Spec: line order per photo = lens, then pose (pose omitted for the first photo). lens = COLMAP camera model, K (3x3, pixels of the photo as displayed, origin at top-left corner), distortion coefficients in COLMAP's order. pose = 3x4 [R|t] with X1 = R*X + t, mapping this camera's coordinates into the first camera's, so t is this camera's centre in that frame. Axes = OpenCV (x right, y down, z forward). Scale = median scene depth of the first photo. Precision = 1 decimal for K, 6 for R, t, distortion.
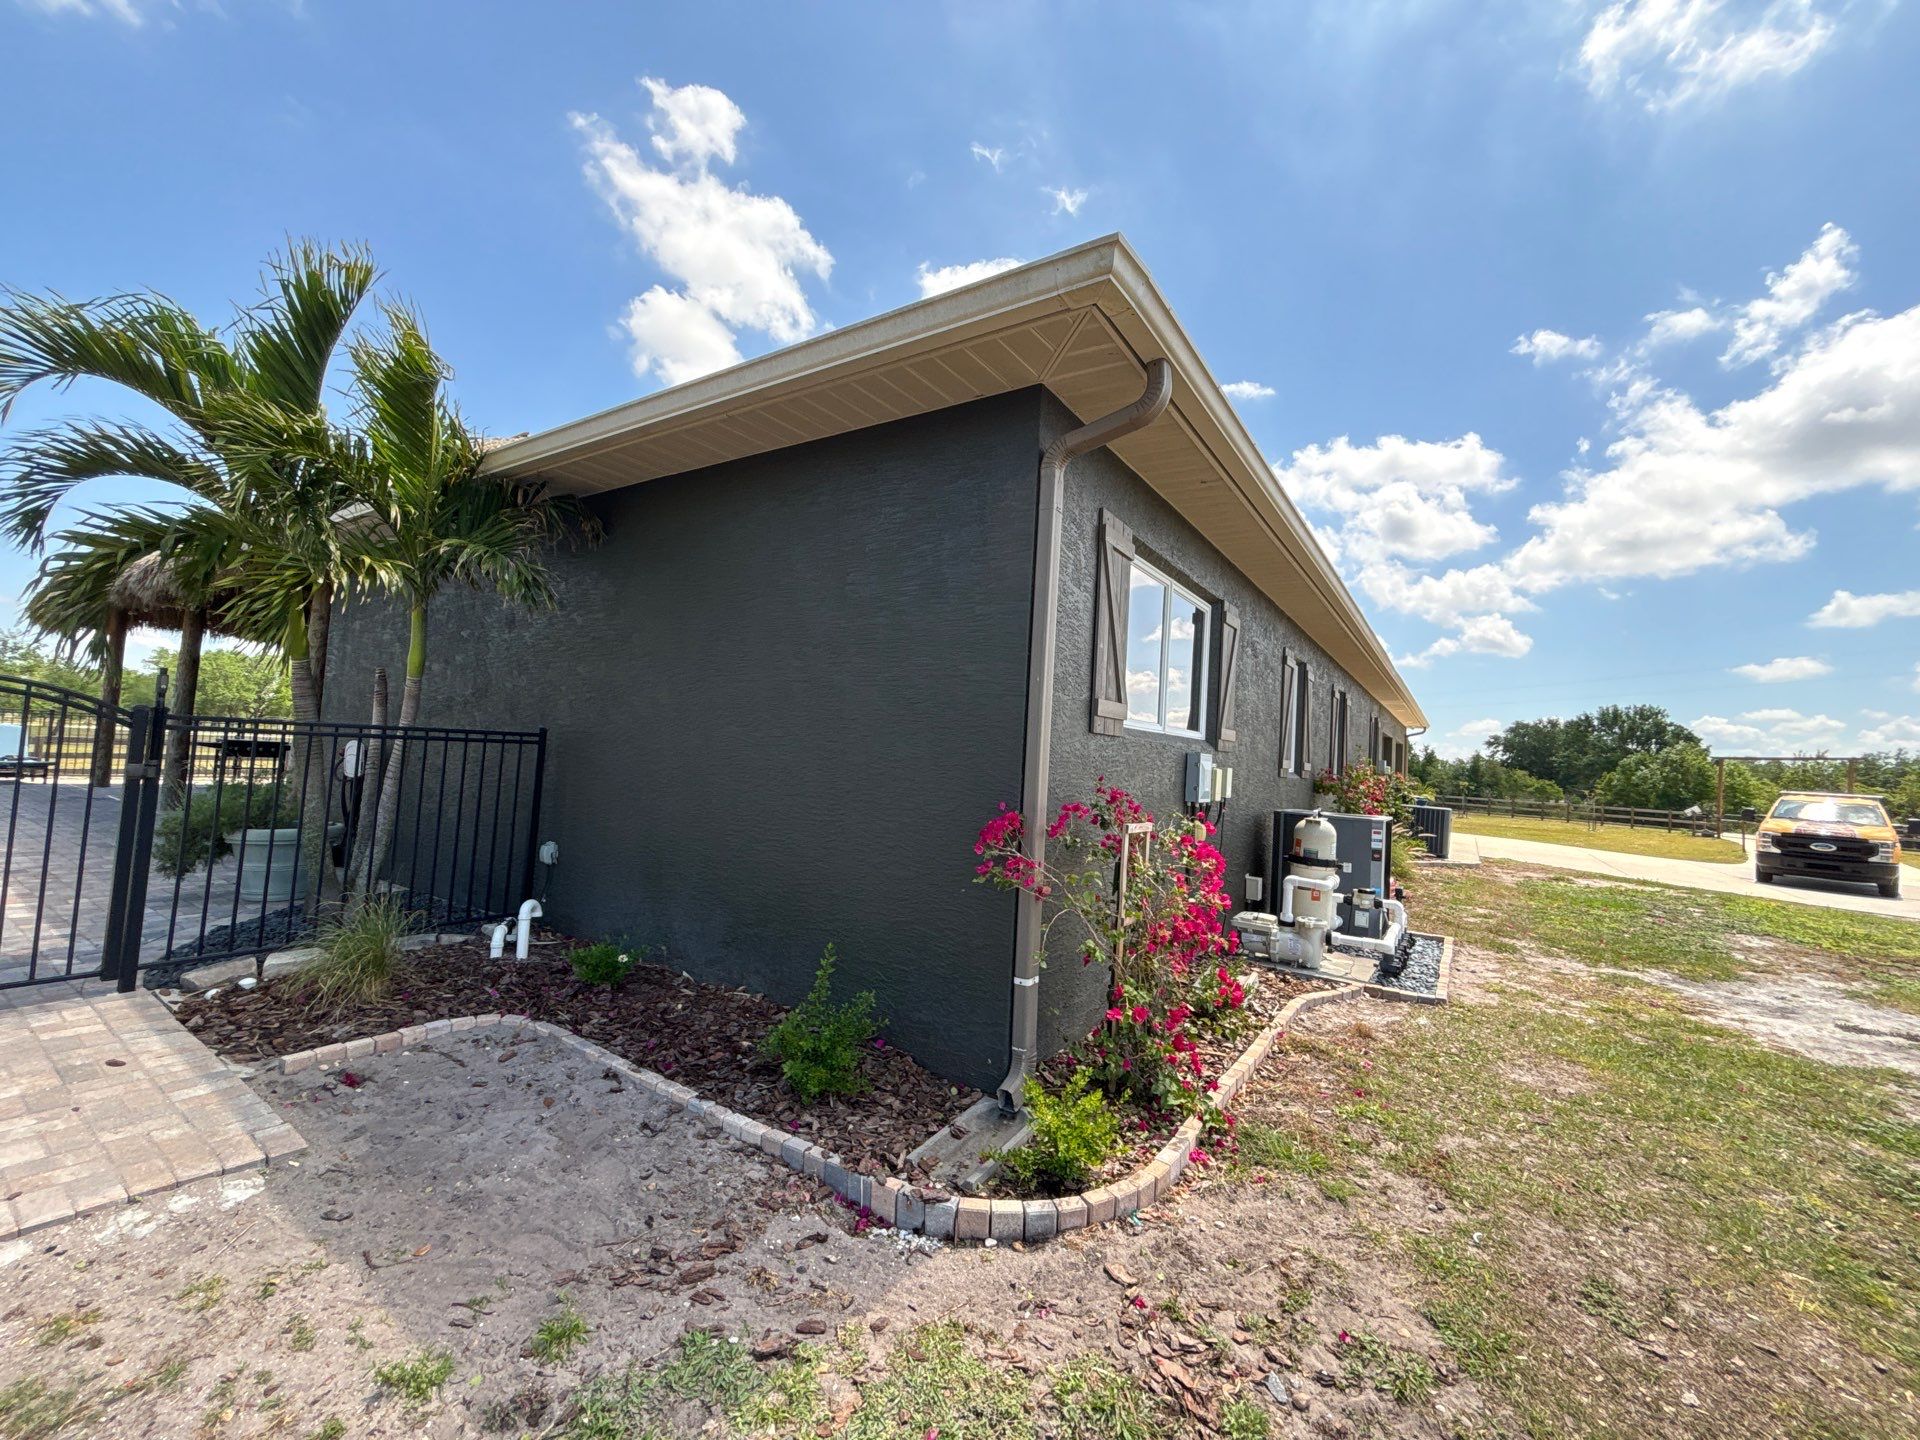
lens RADIAL K [[769.0, 0, 956.2], [0, 769.0, 725.2], [0, 0, 1]] dist [0.001792, 0.000367]
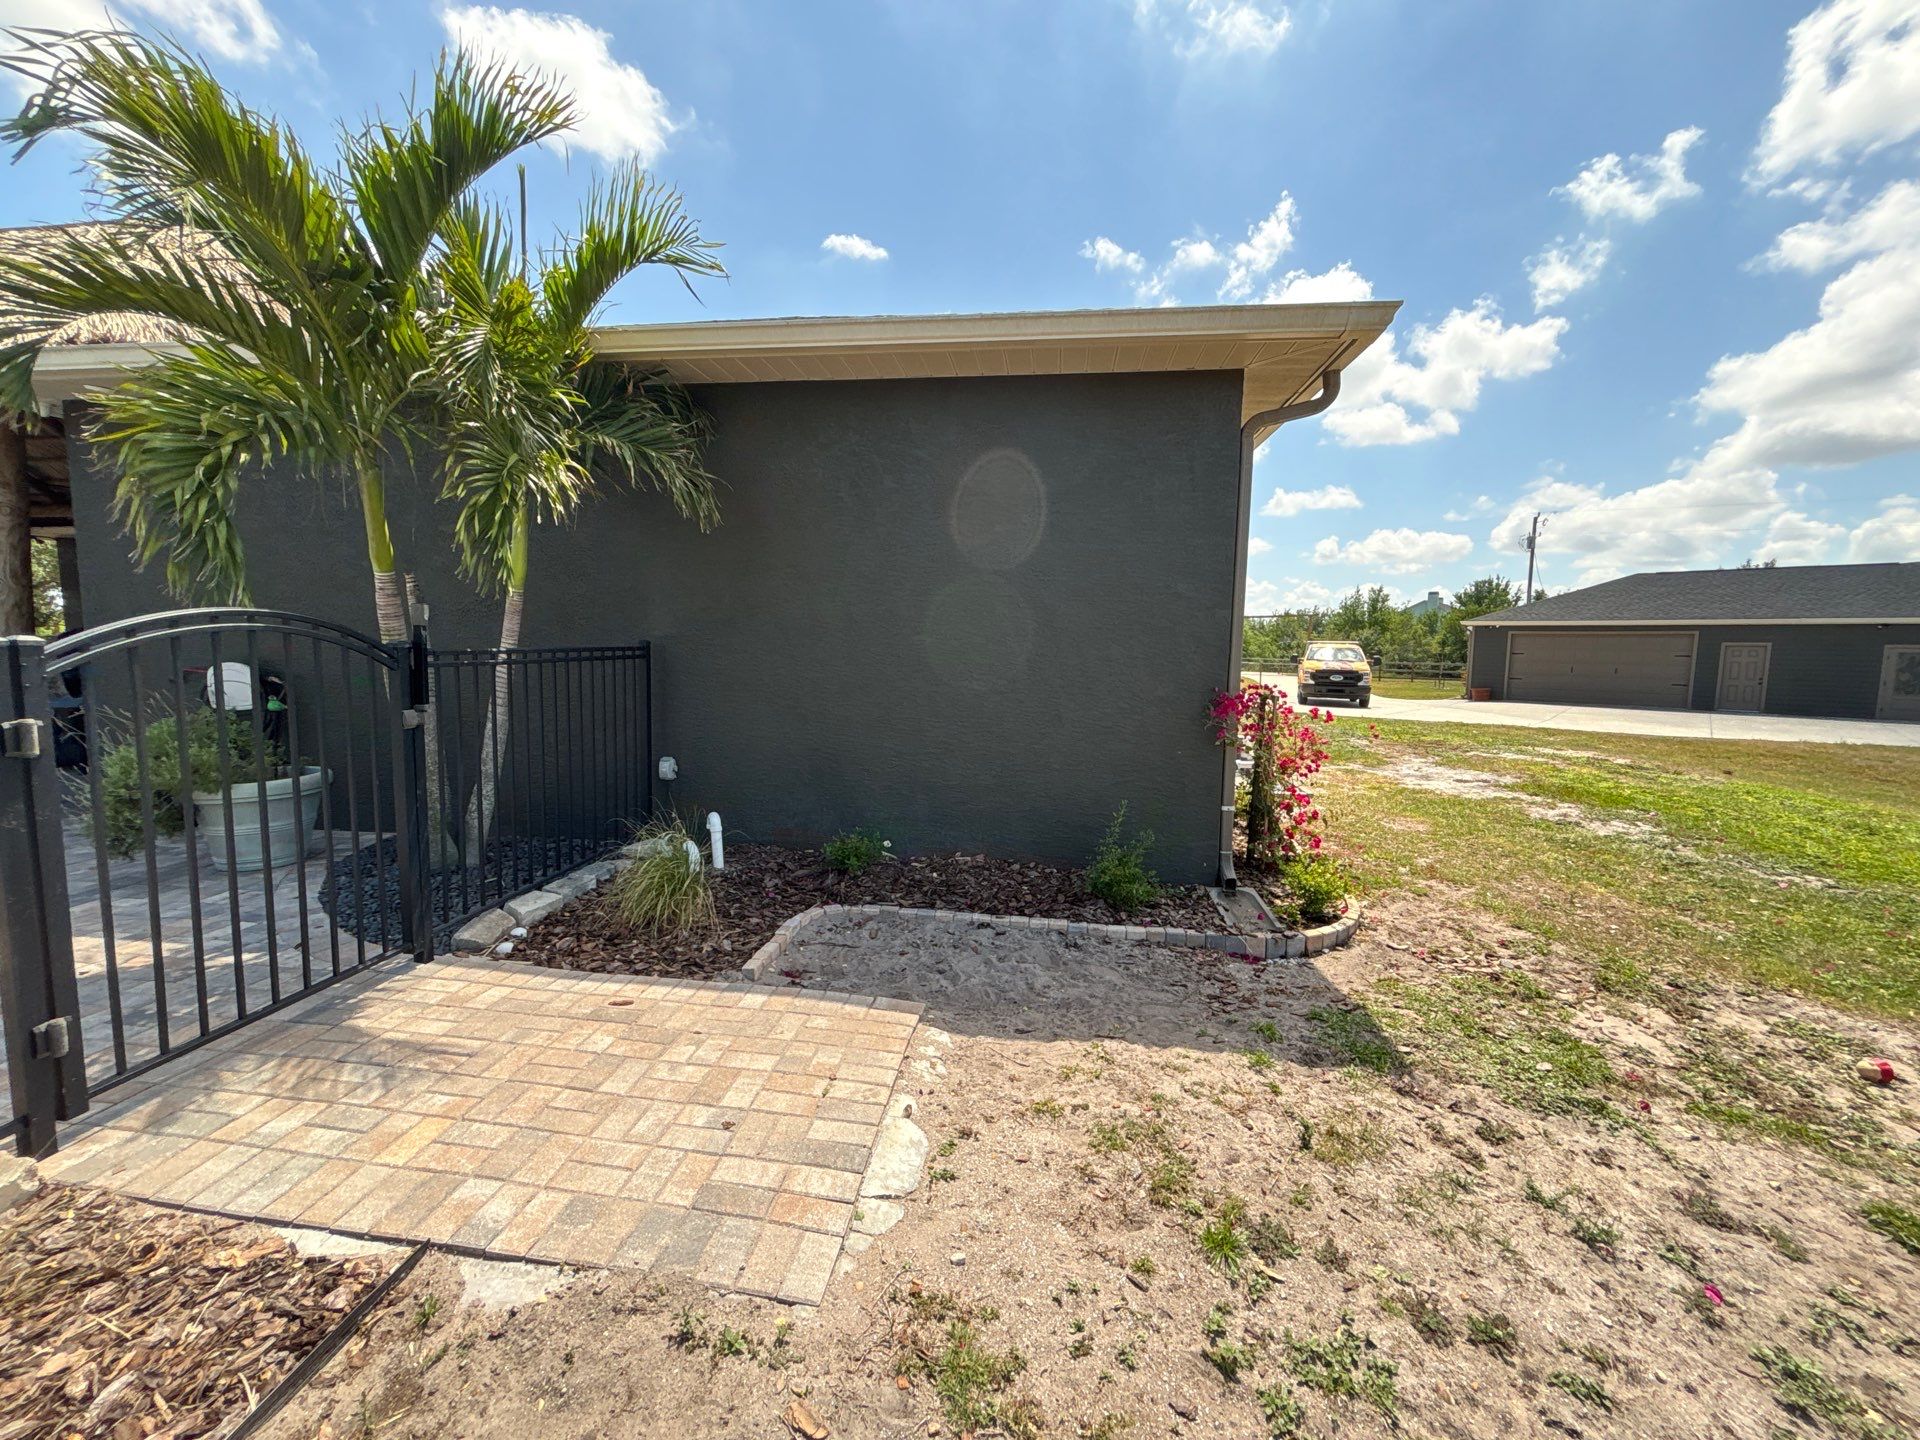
lens RADIAL K [[769.0, 0, 951.0], [0, 769.0, 714.0], [0, 0, 1]] dist [0.001792, 0.000367]
pose [[0.893220, -0.081374, 0.442196, -1.108863], [0.012026, 0.987458, 0.157423, -0.090794], [-0.449460, -0.135296, 0.882995, -0.038326]]
